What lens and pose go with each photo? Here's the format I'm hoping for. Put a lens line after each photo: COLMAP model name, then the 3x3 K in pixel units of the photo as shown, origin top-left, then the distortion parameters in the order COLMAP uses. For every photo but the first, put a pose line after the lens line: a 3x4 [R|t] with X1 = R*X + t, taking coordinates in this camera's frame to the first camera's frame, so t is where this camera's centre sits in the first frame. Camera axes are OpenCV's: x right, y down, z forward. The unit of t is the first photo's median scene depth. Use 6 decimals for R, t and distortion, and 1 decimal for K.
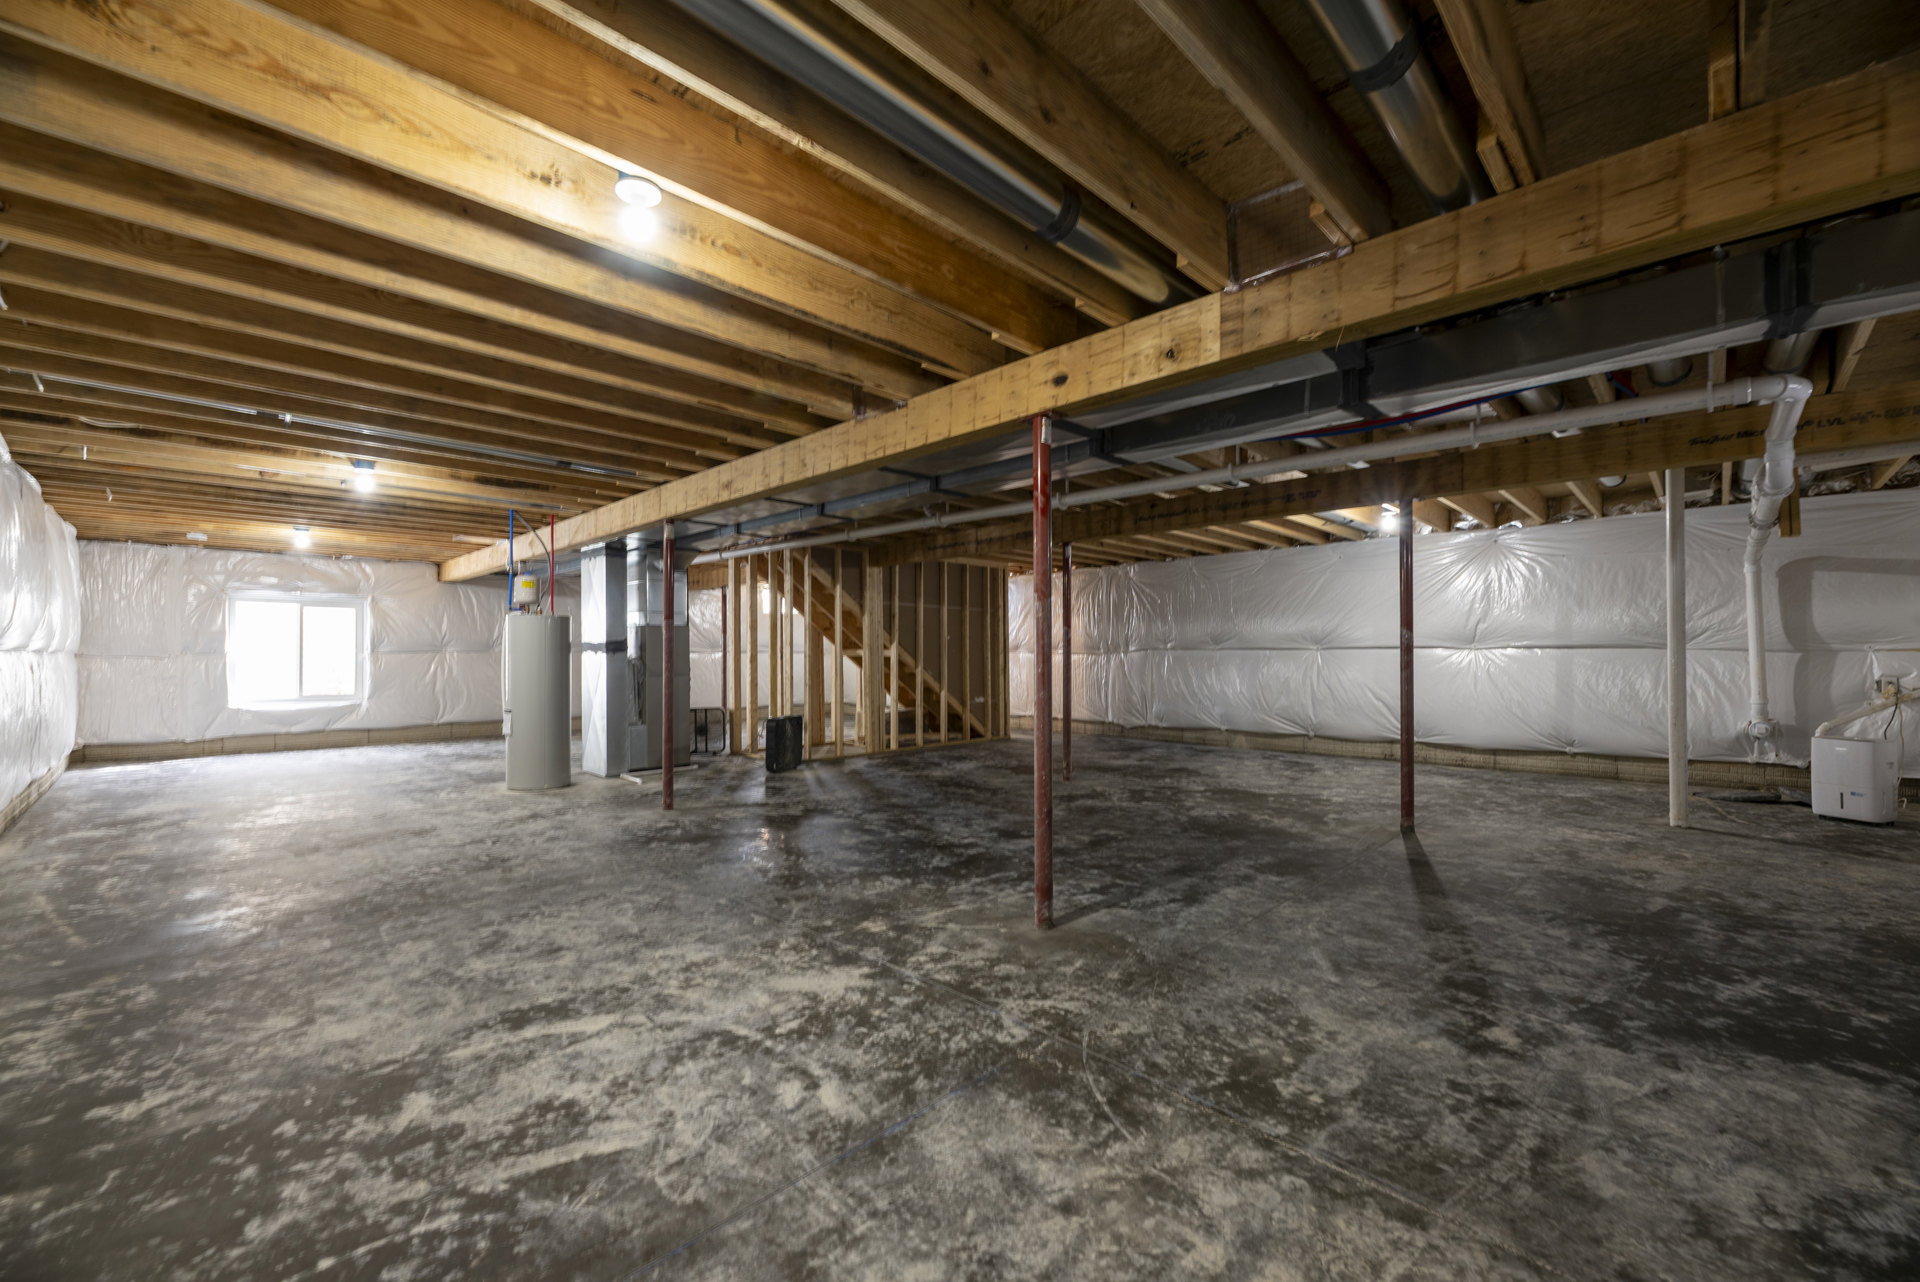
lens RADIAL K [[769.0, 0, 960.0], [0, 769.0, 641.0], [0, 0, 1]] dist [0.000165, -0.000122]
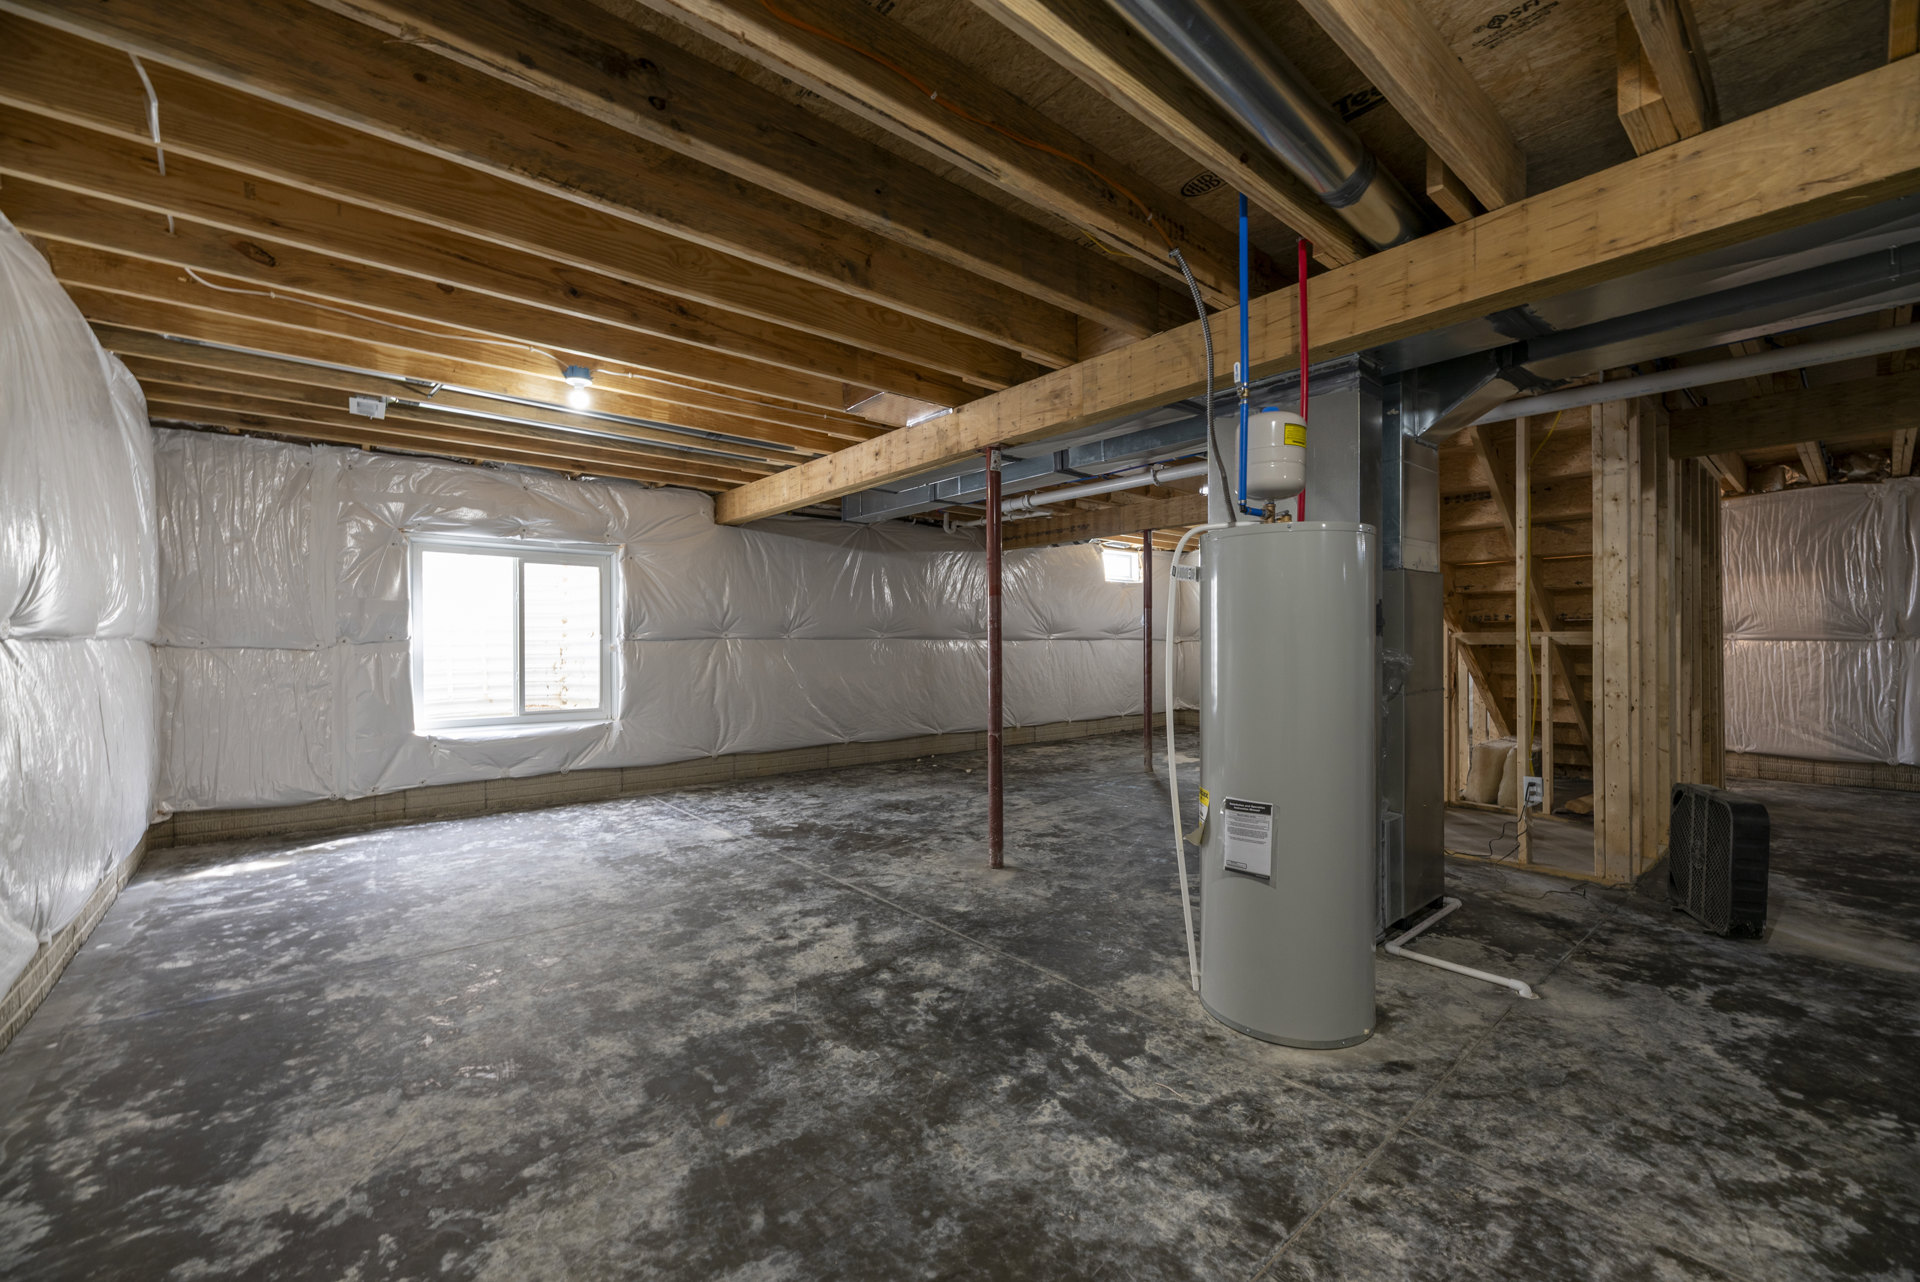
lens RADIAL K [[740.5, 0, 971.7], [0, 740.5, 632.7], [0, 0, 1]] dist [-0.021130, -0.000050]
pose [[0.995516, 0.000407, -0.094588, -0.454719], [0.000623, 0.999941, 0.010865, 0.003785], [0.094587, -0.010875, 0.995457, 0.466985]]
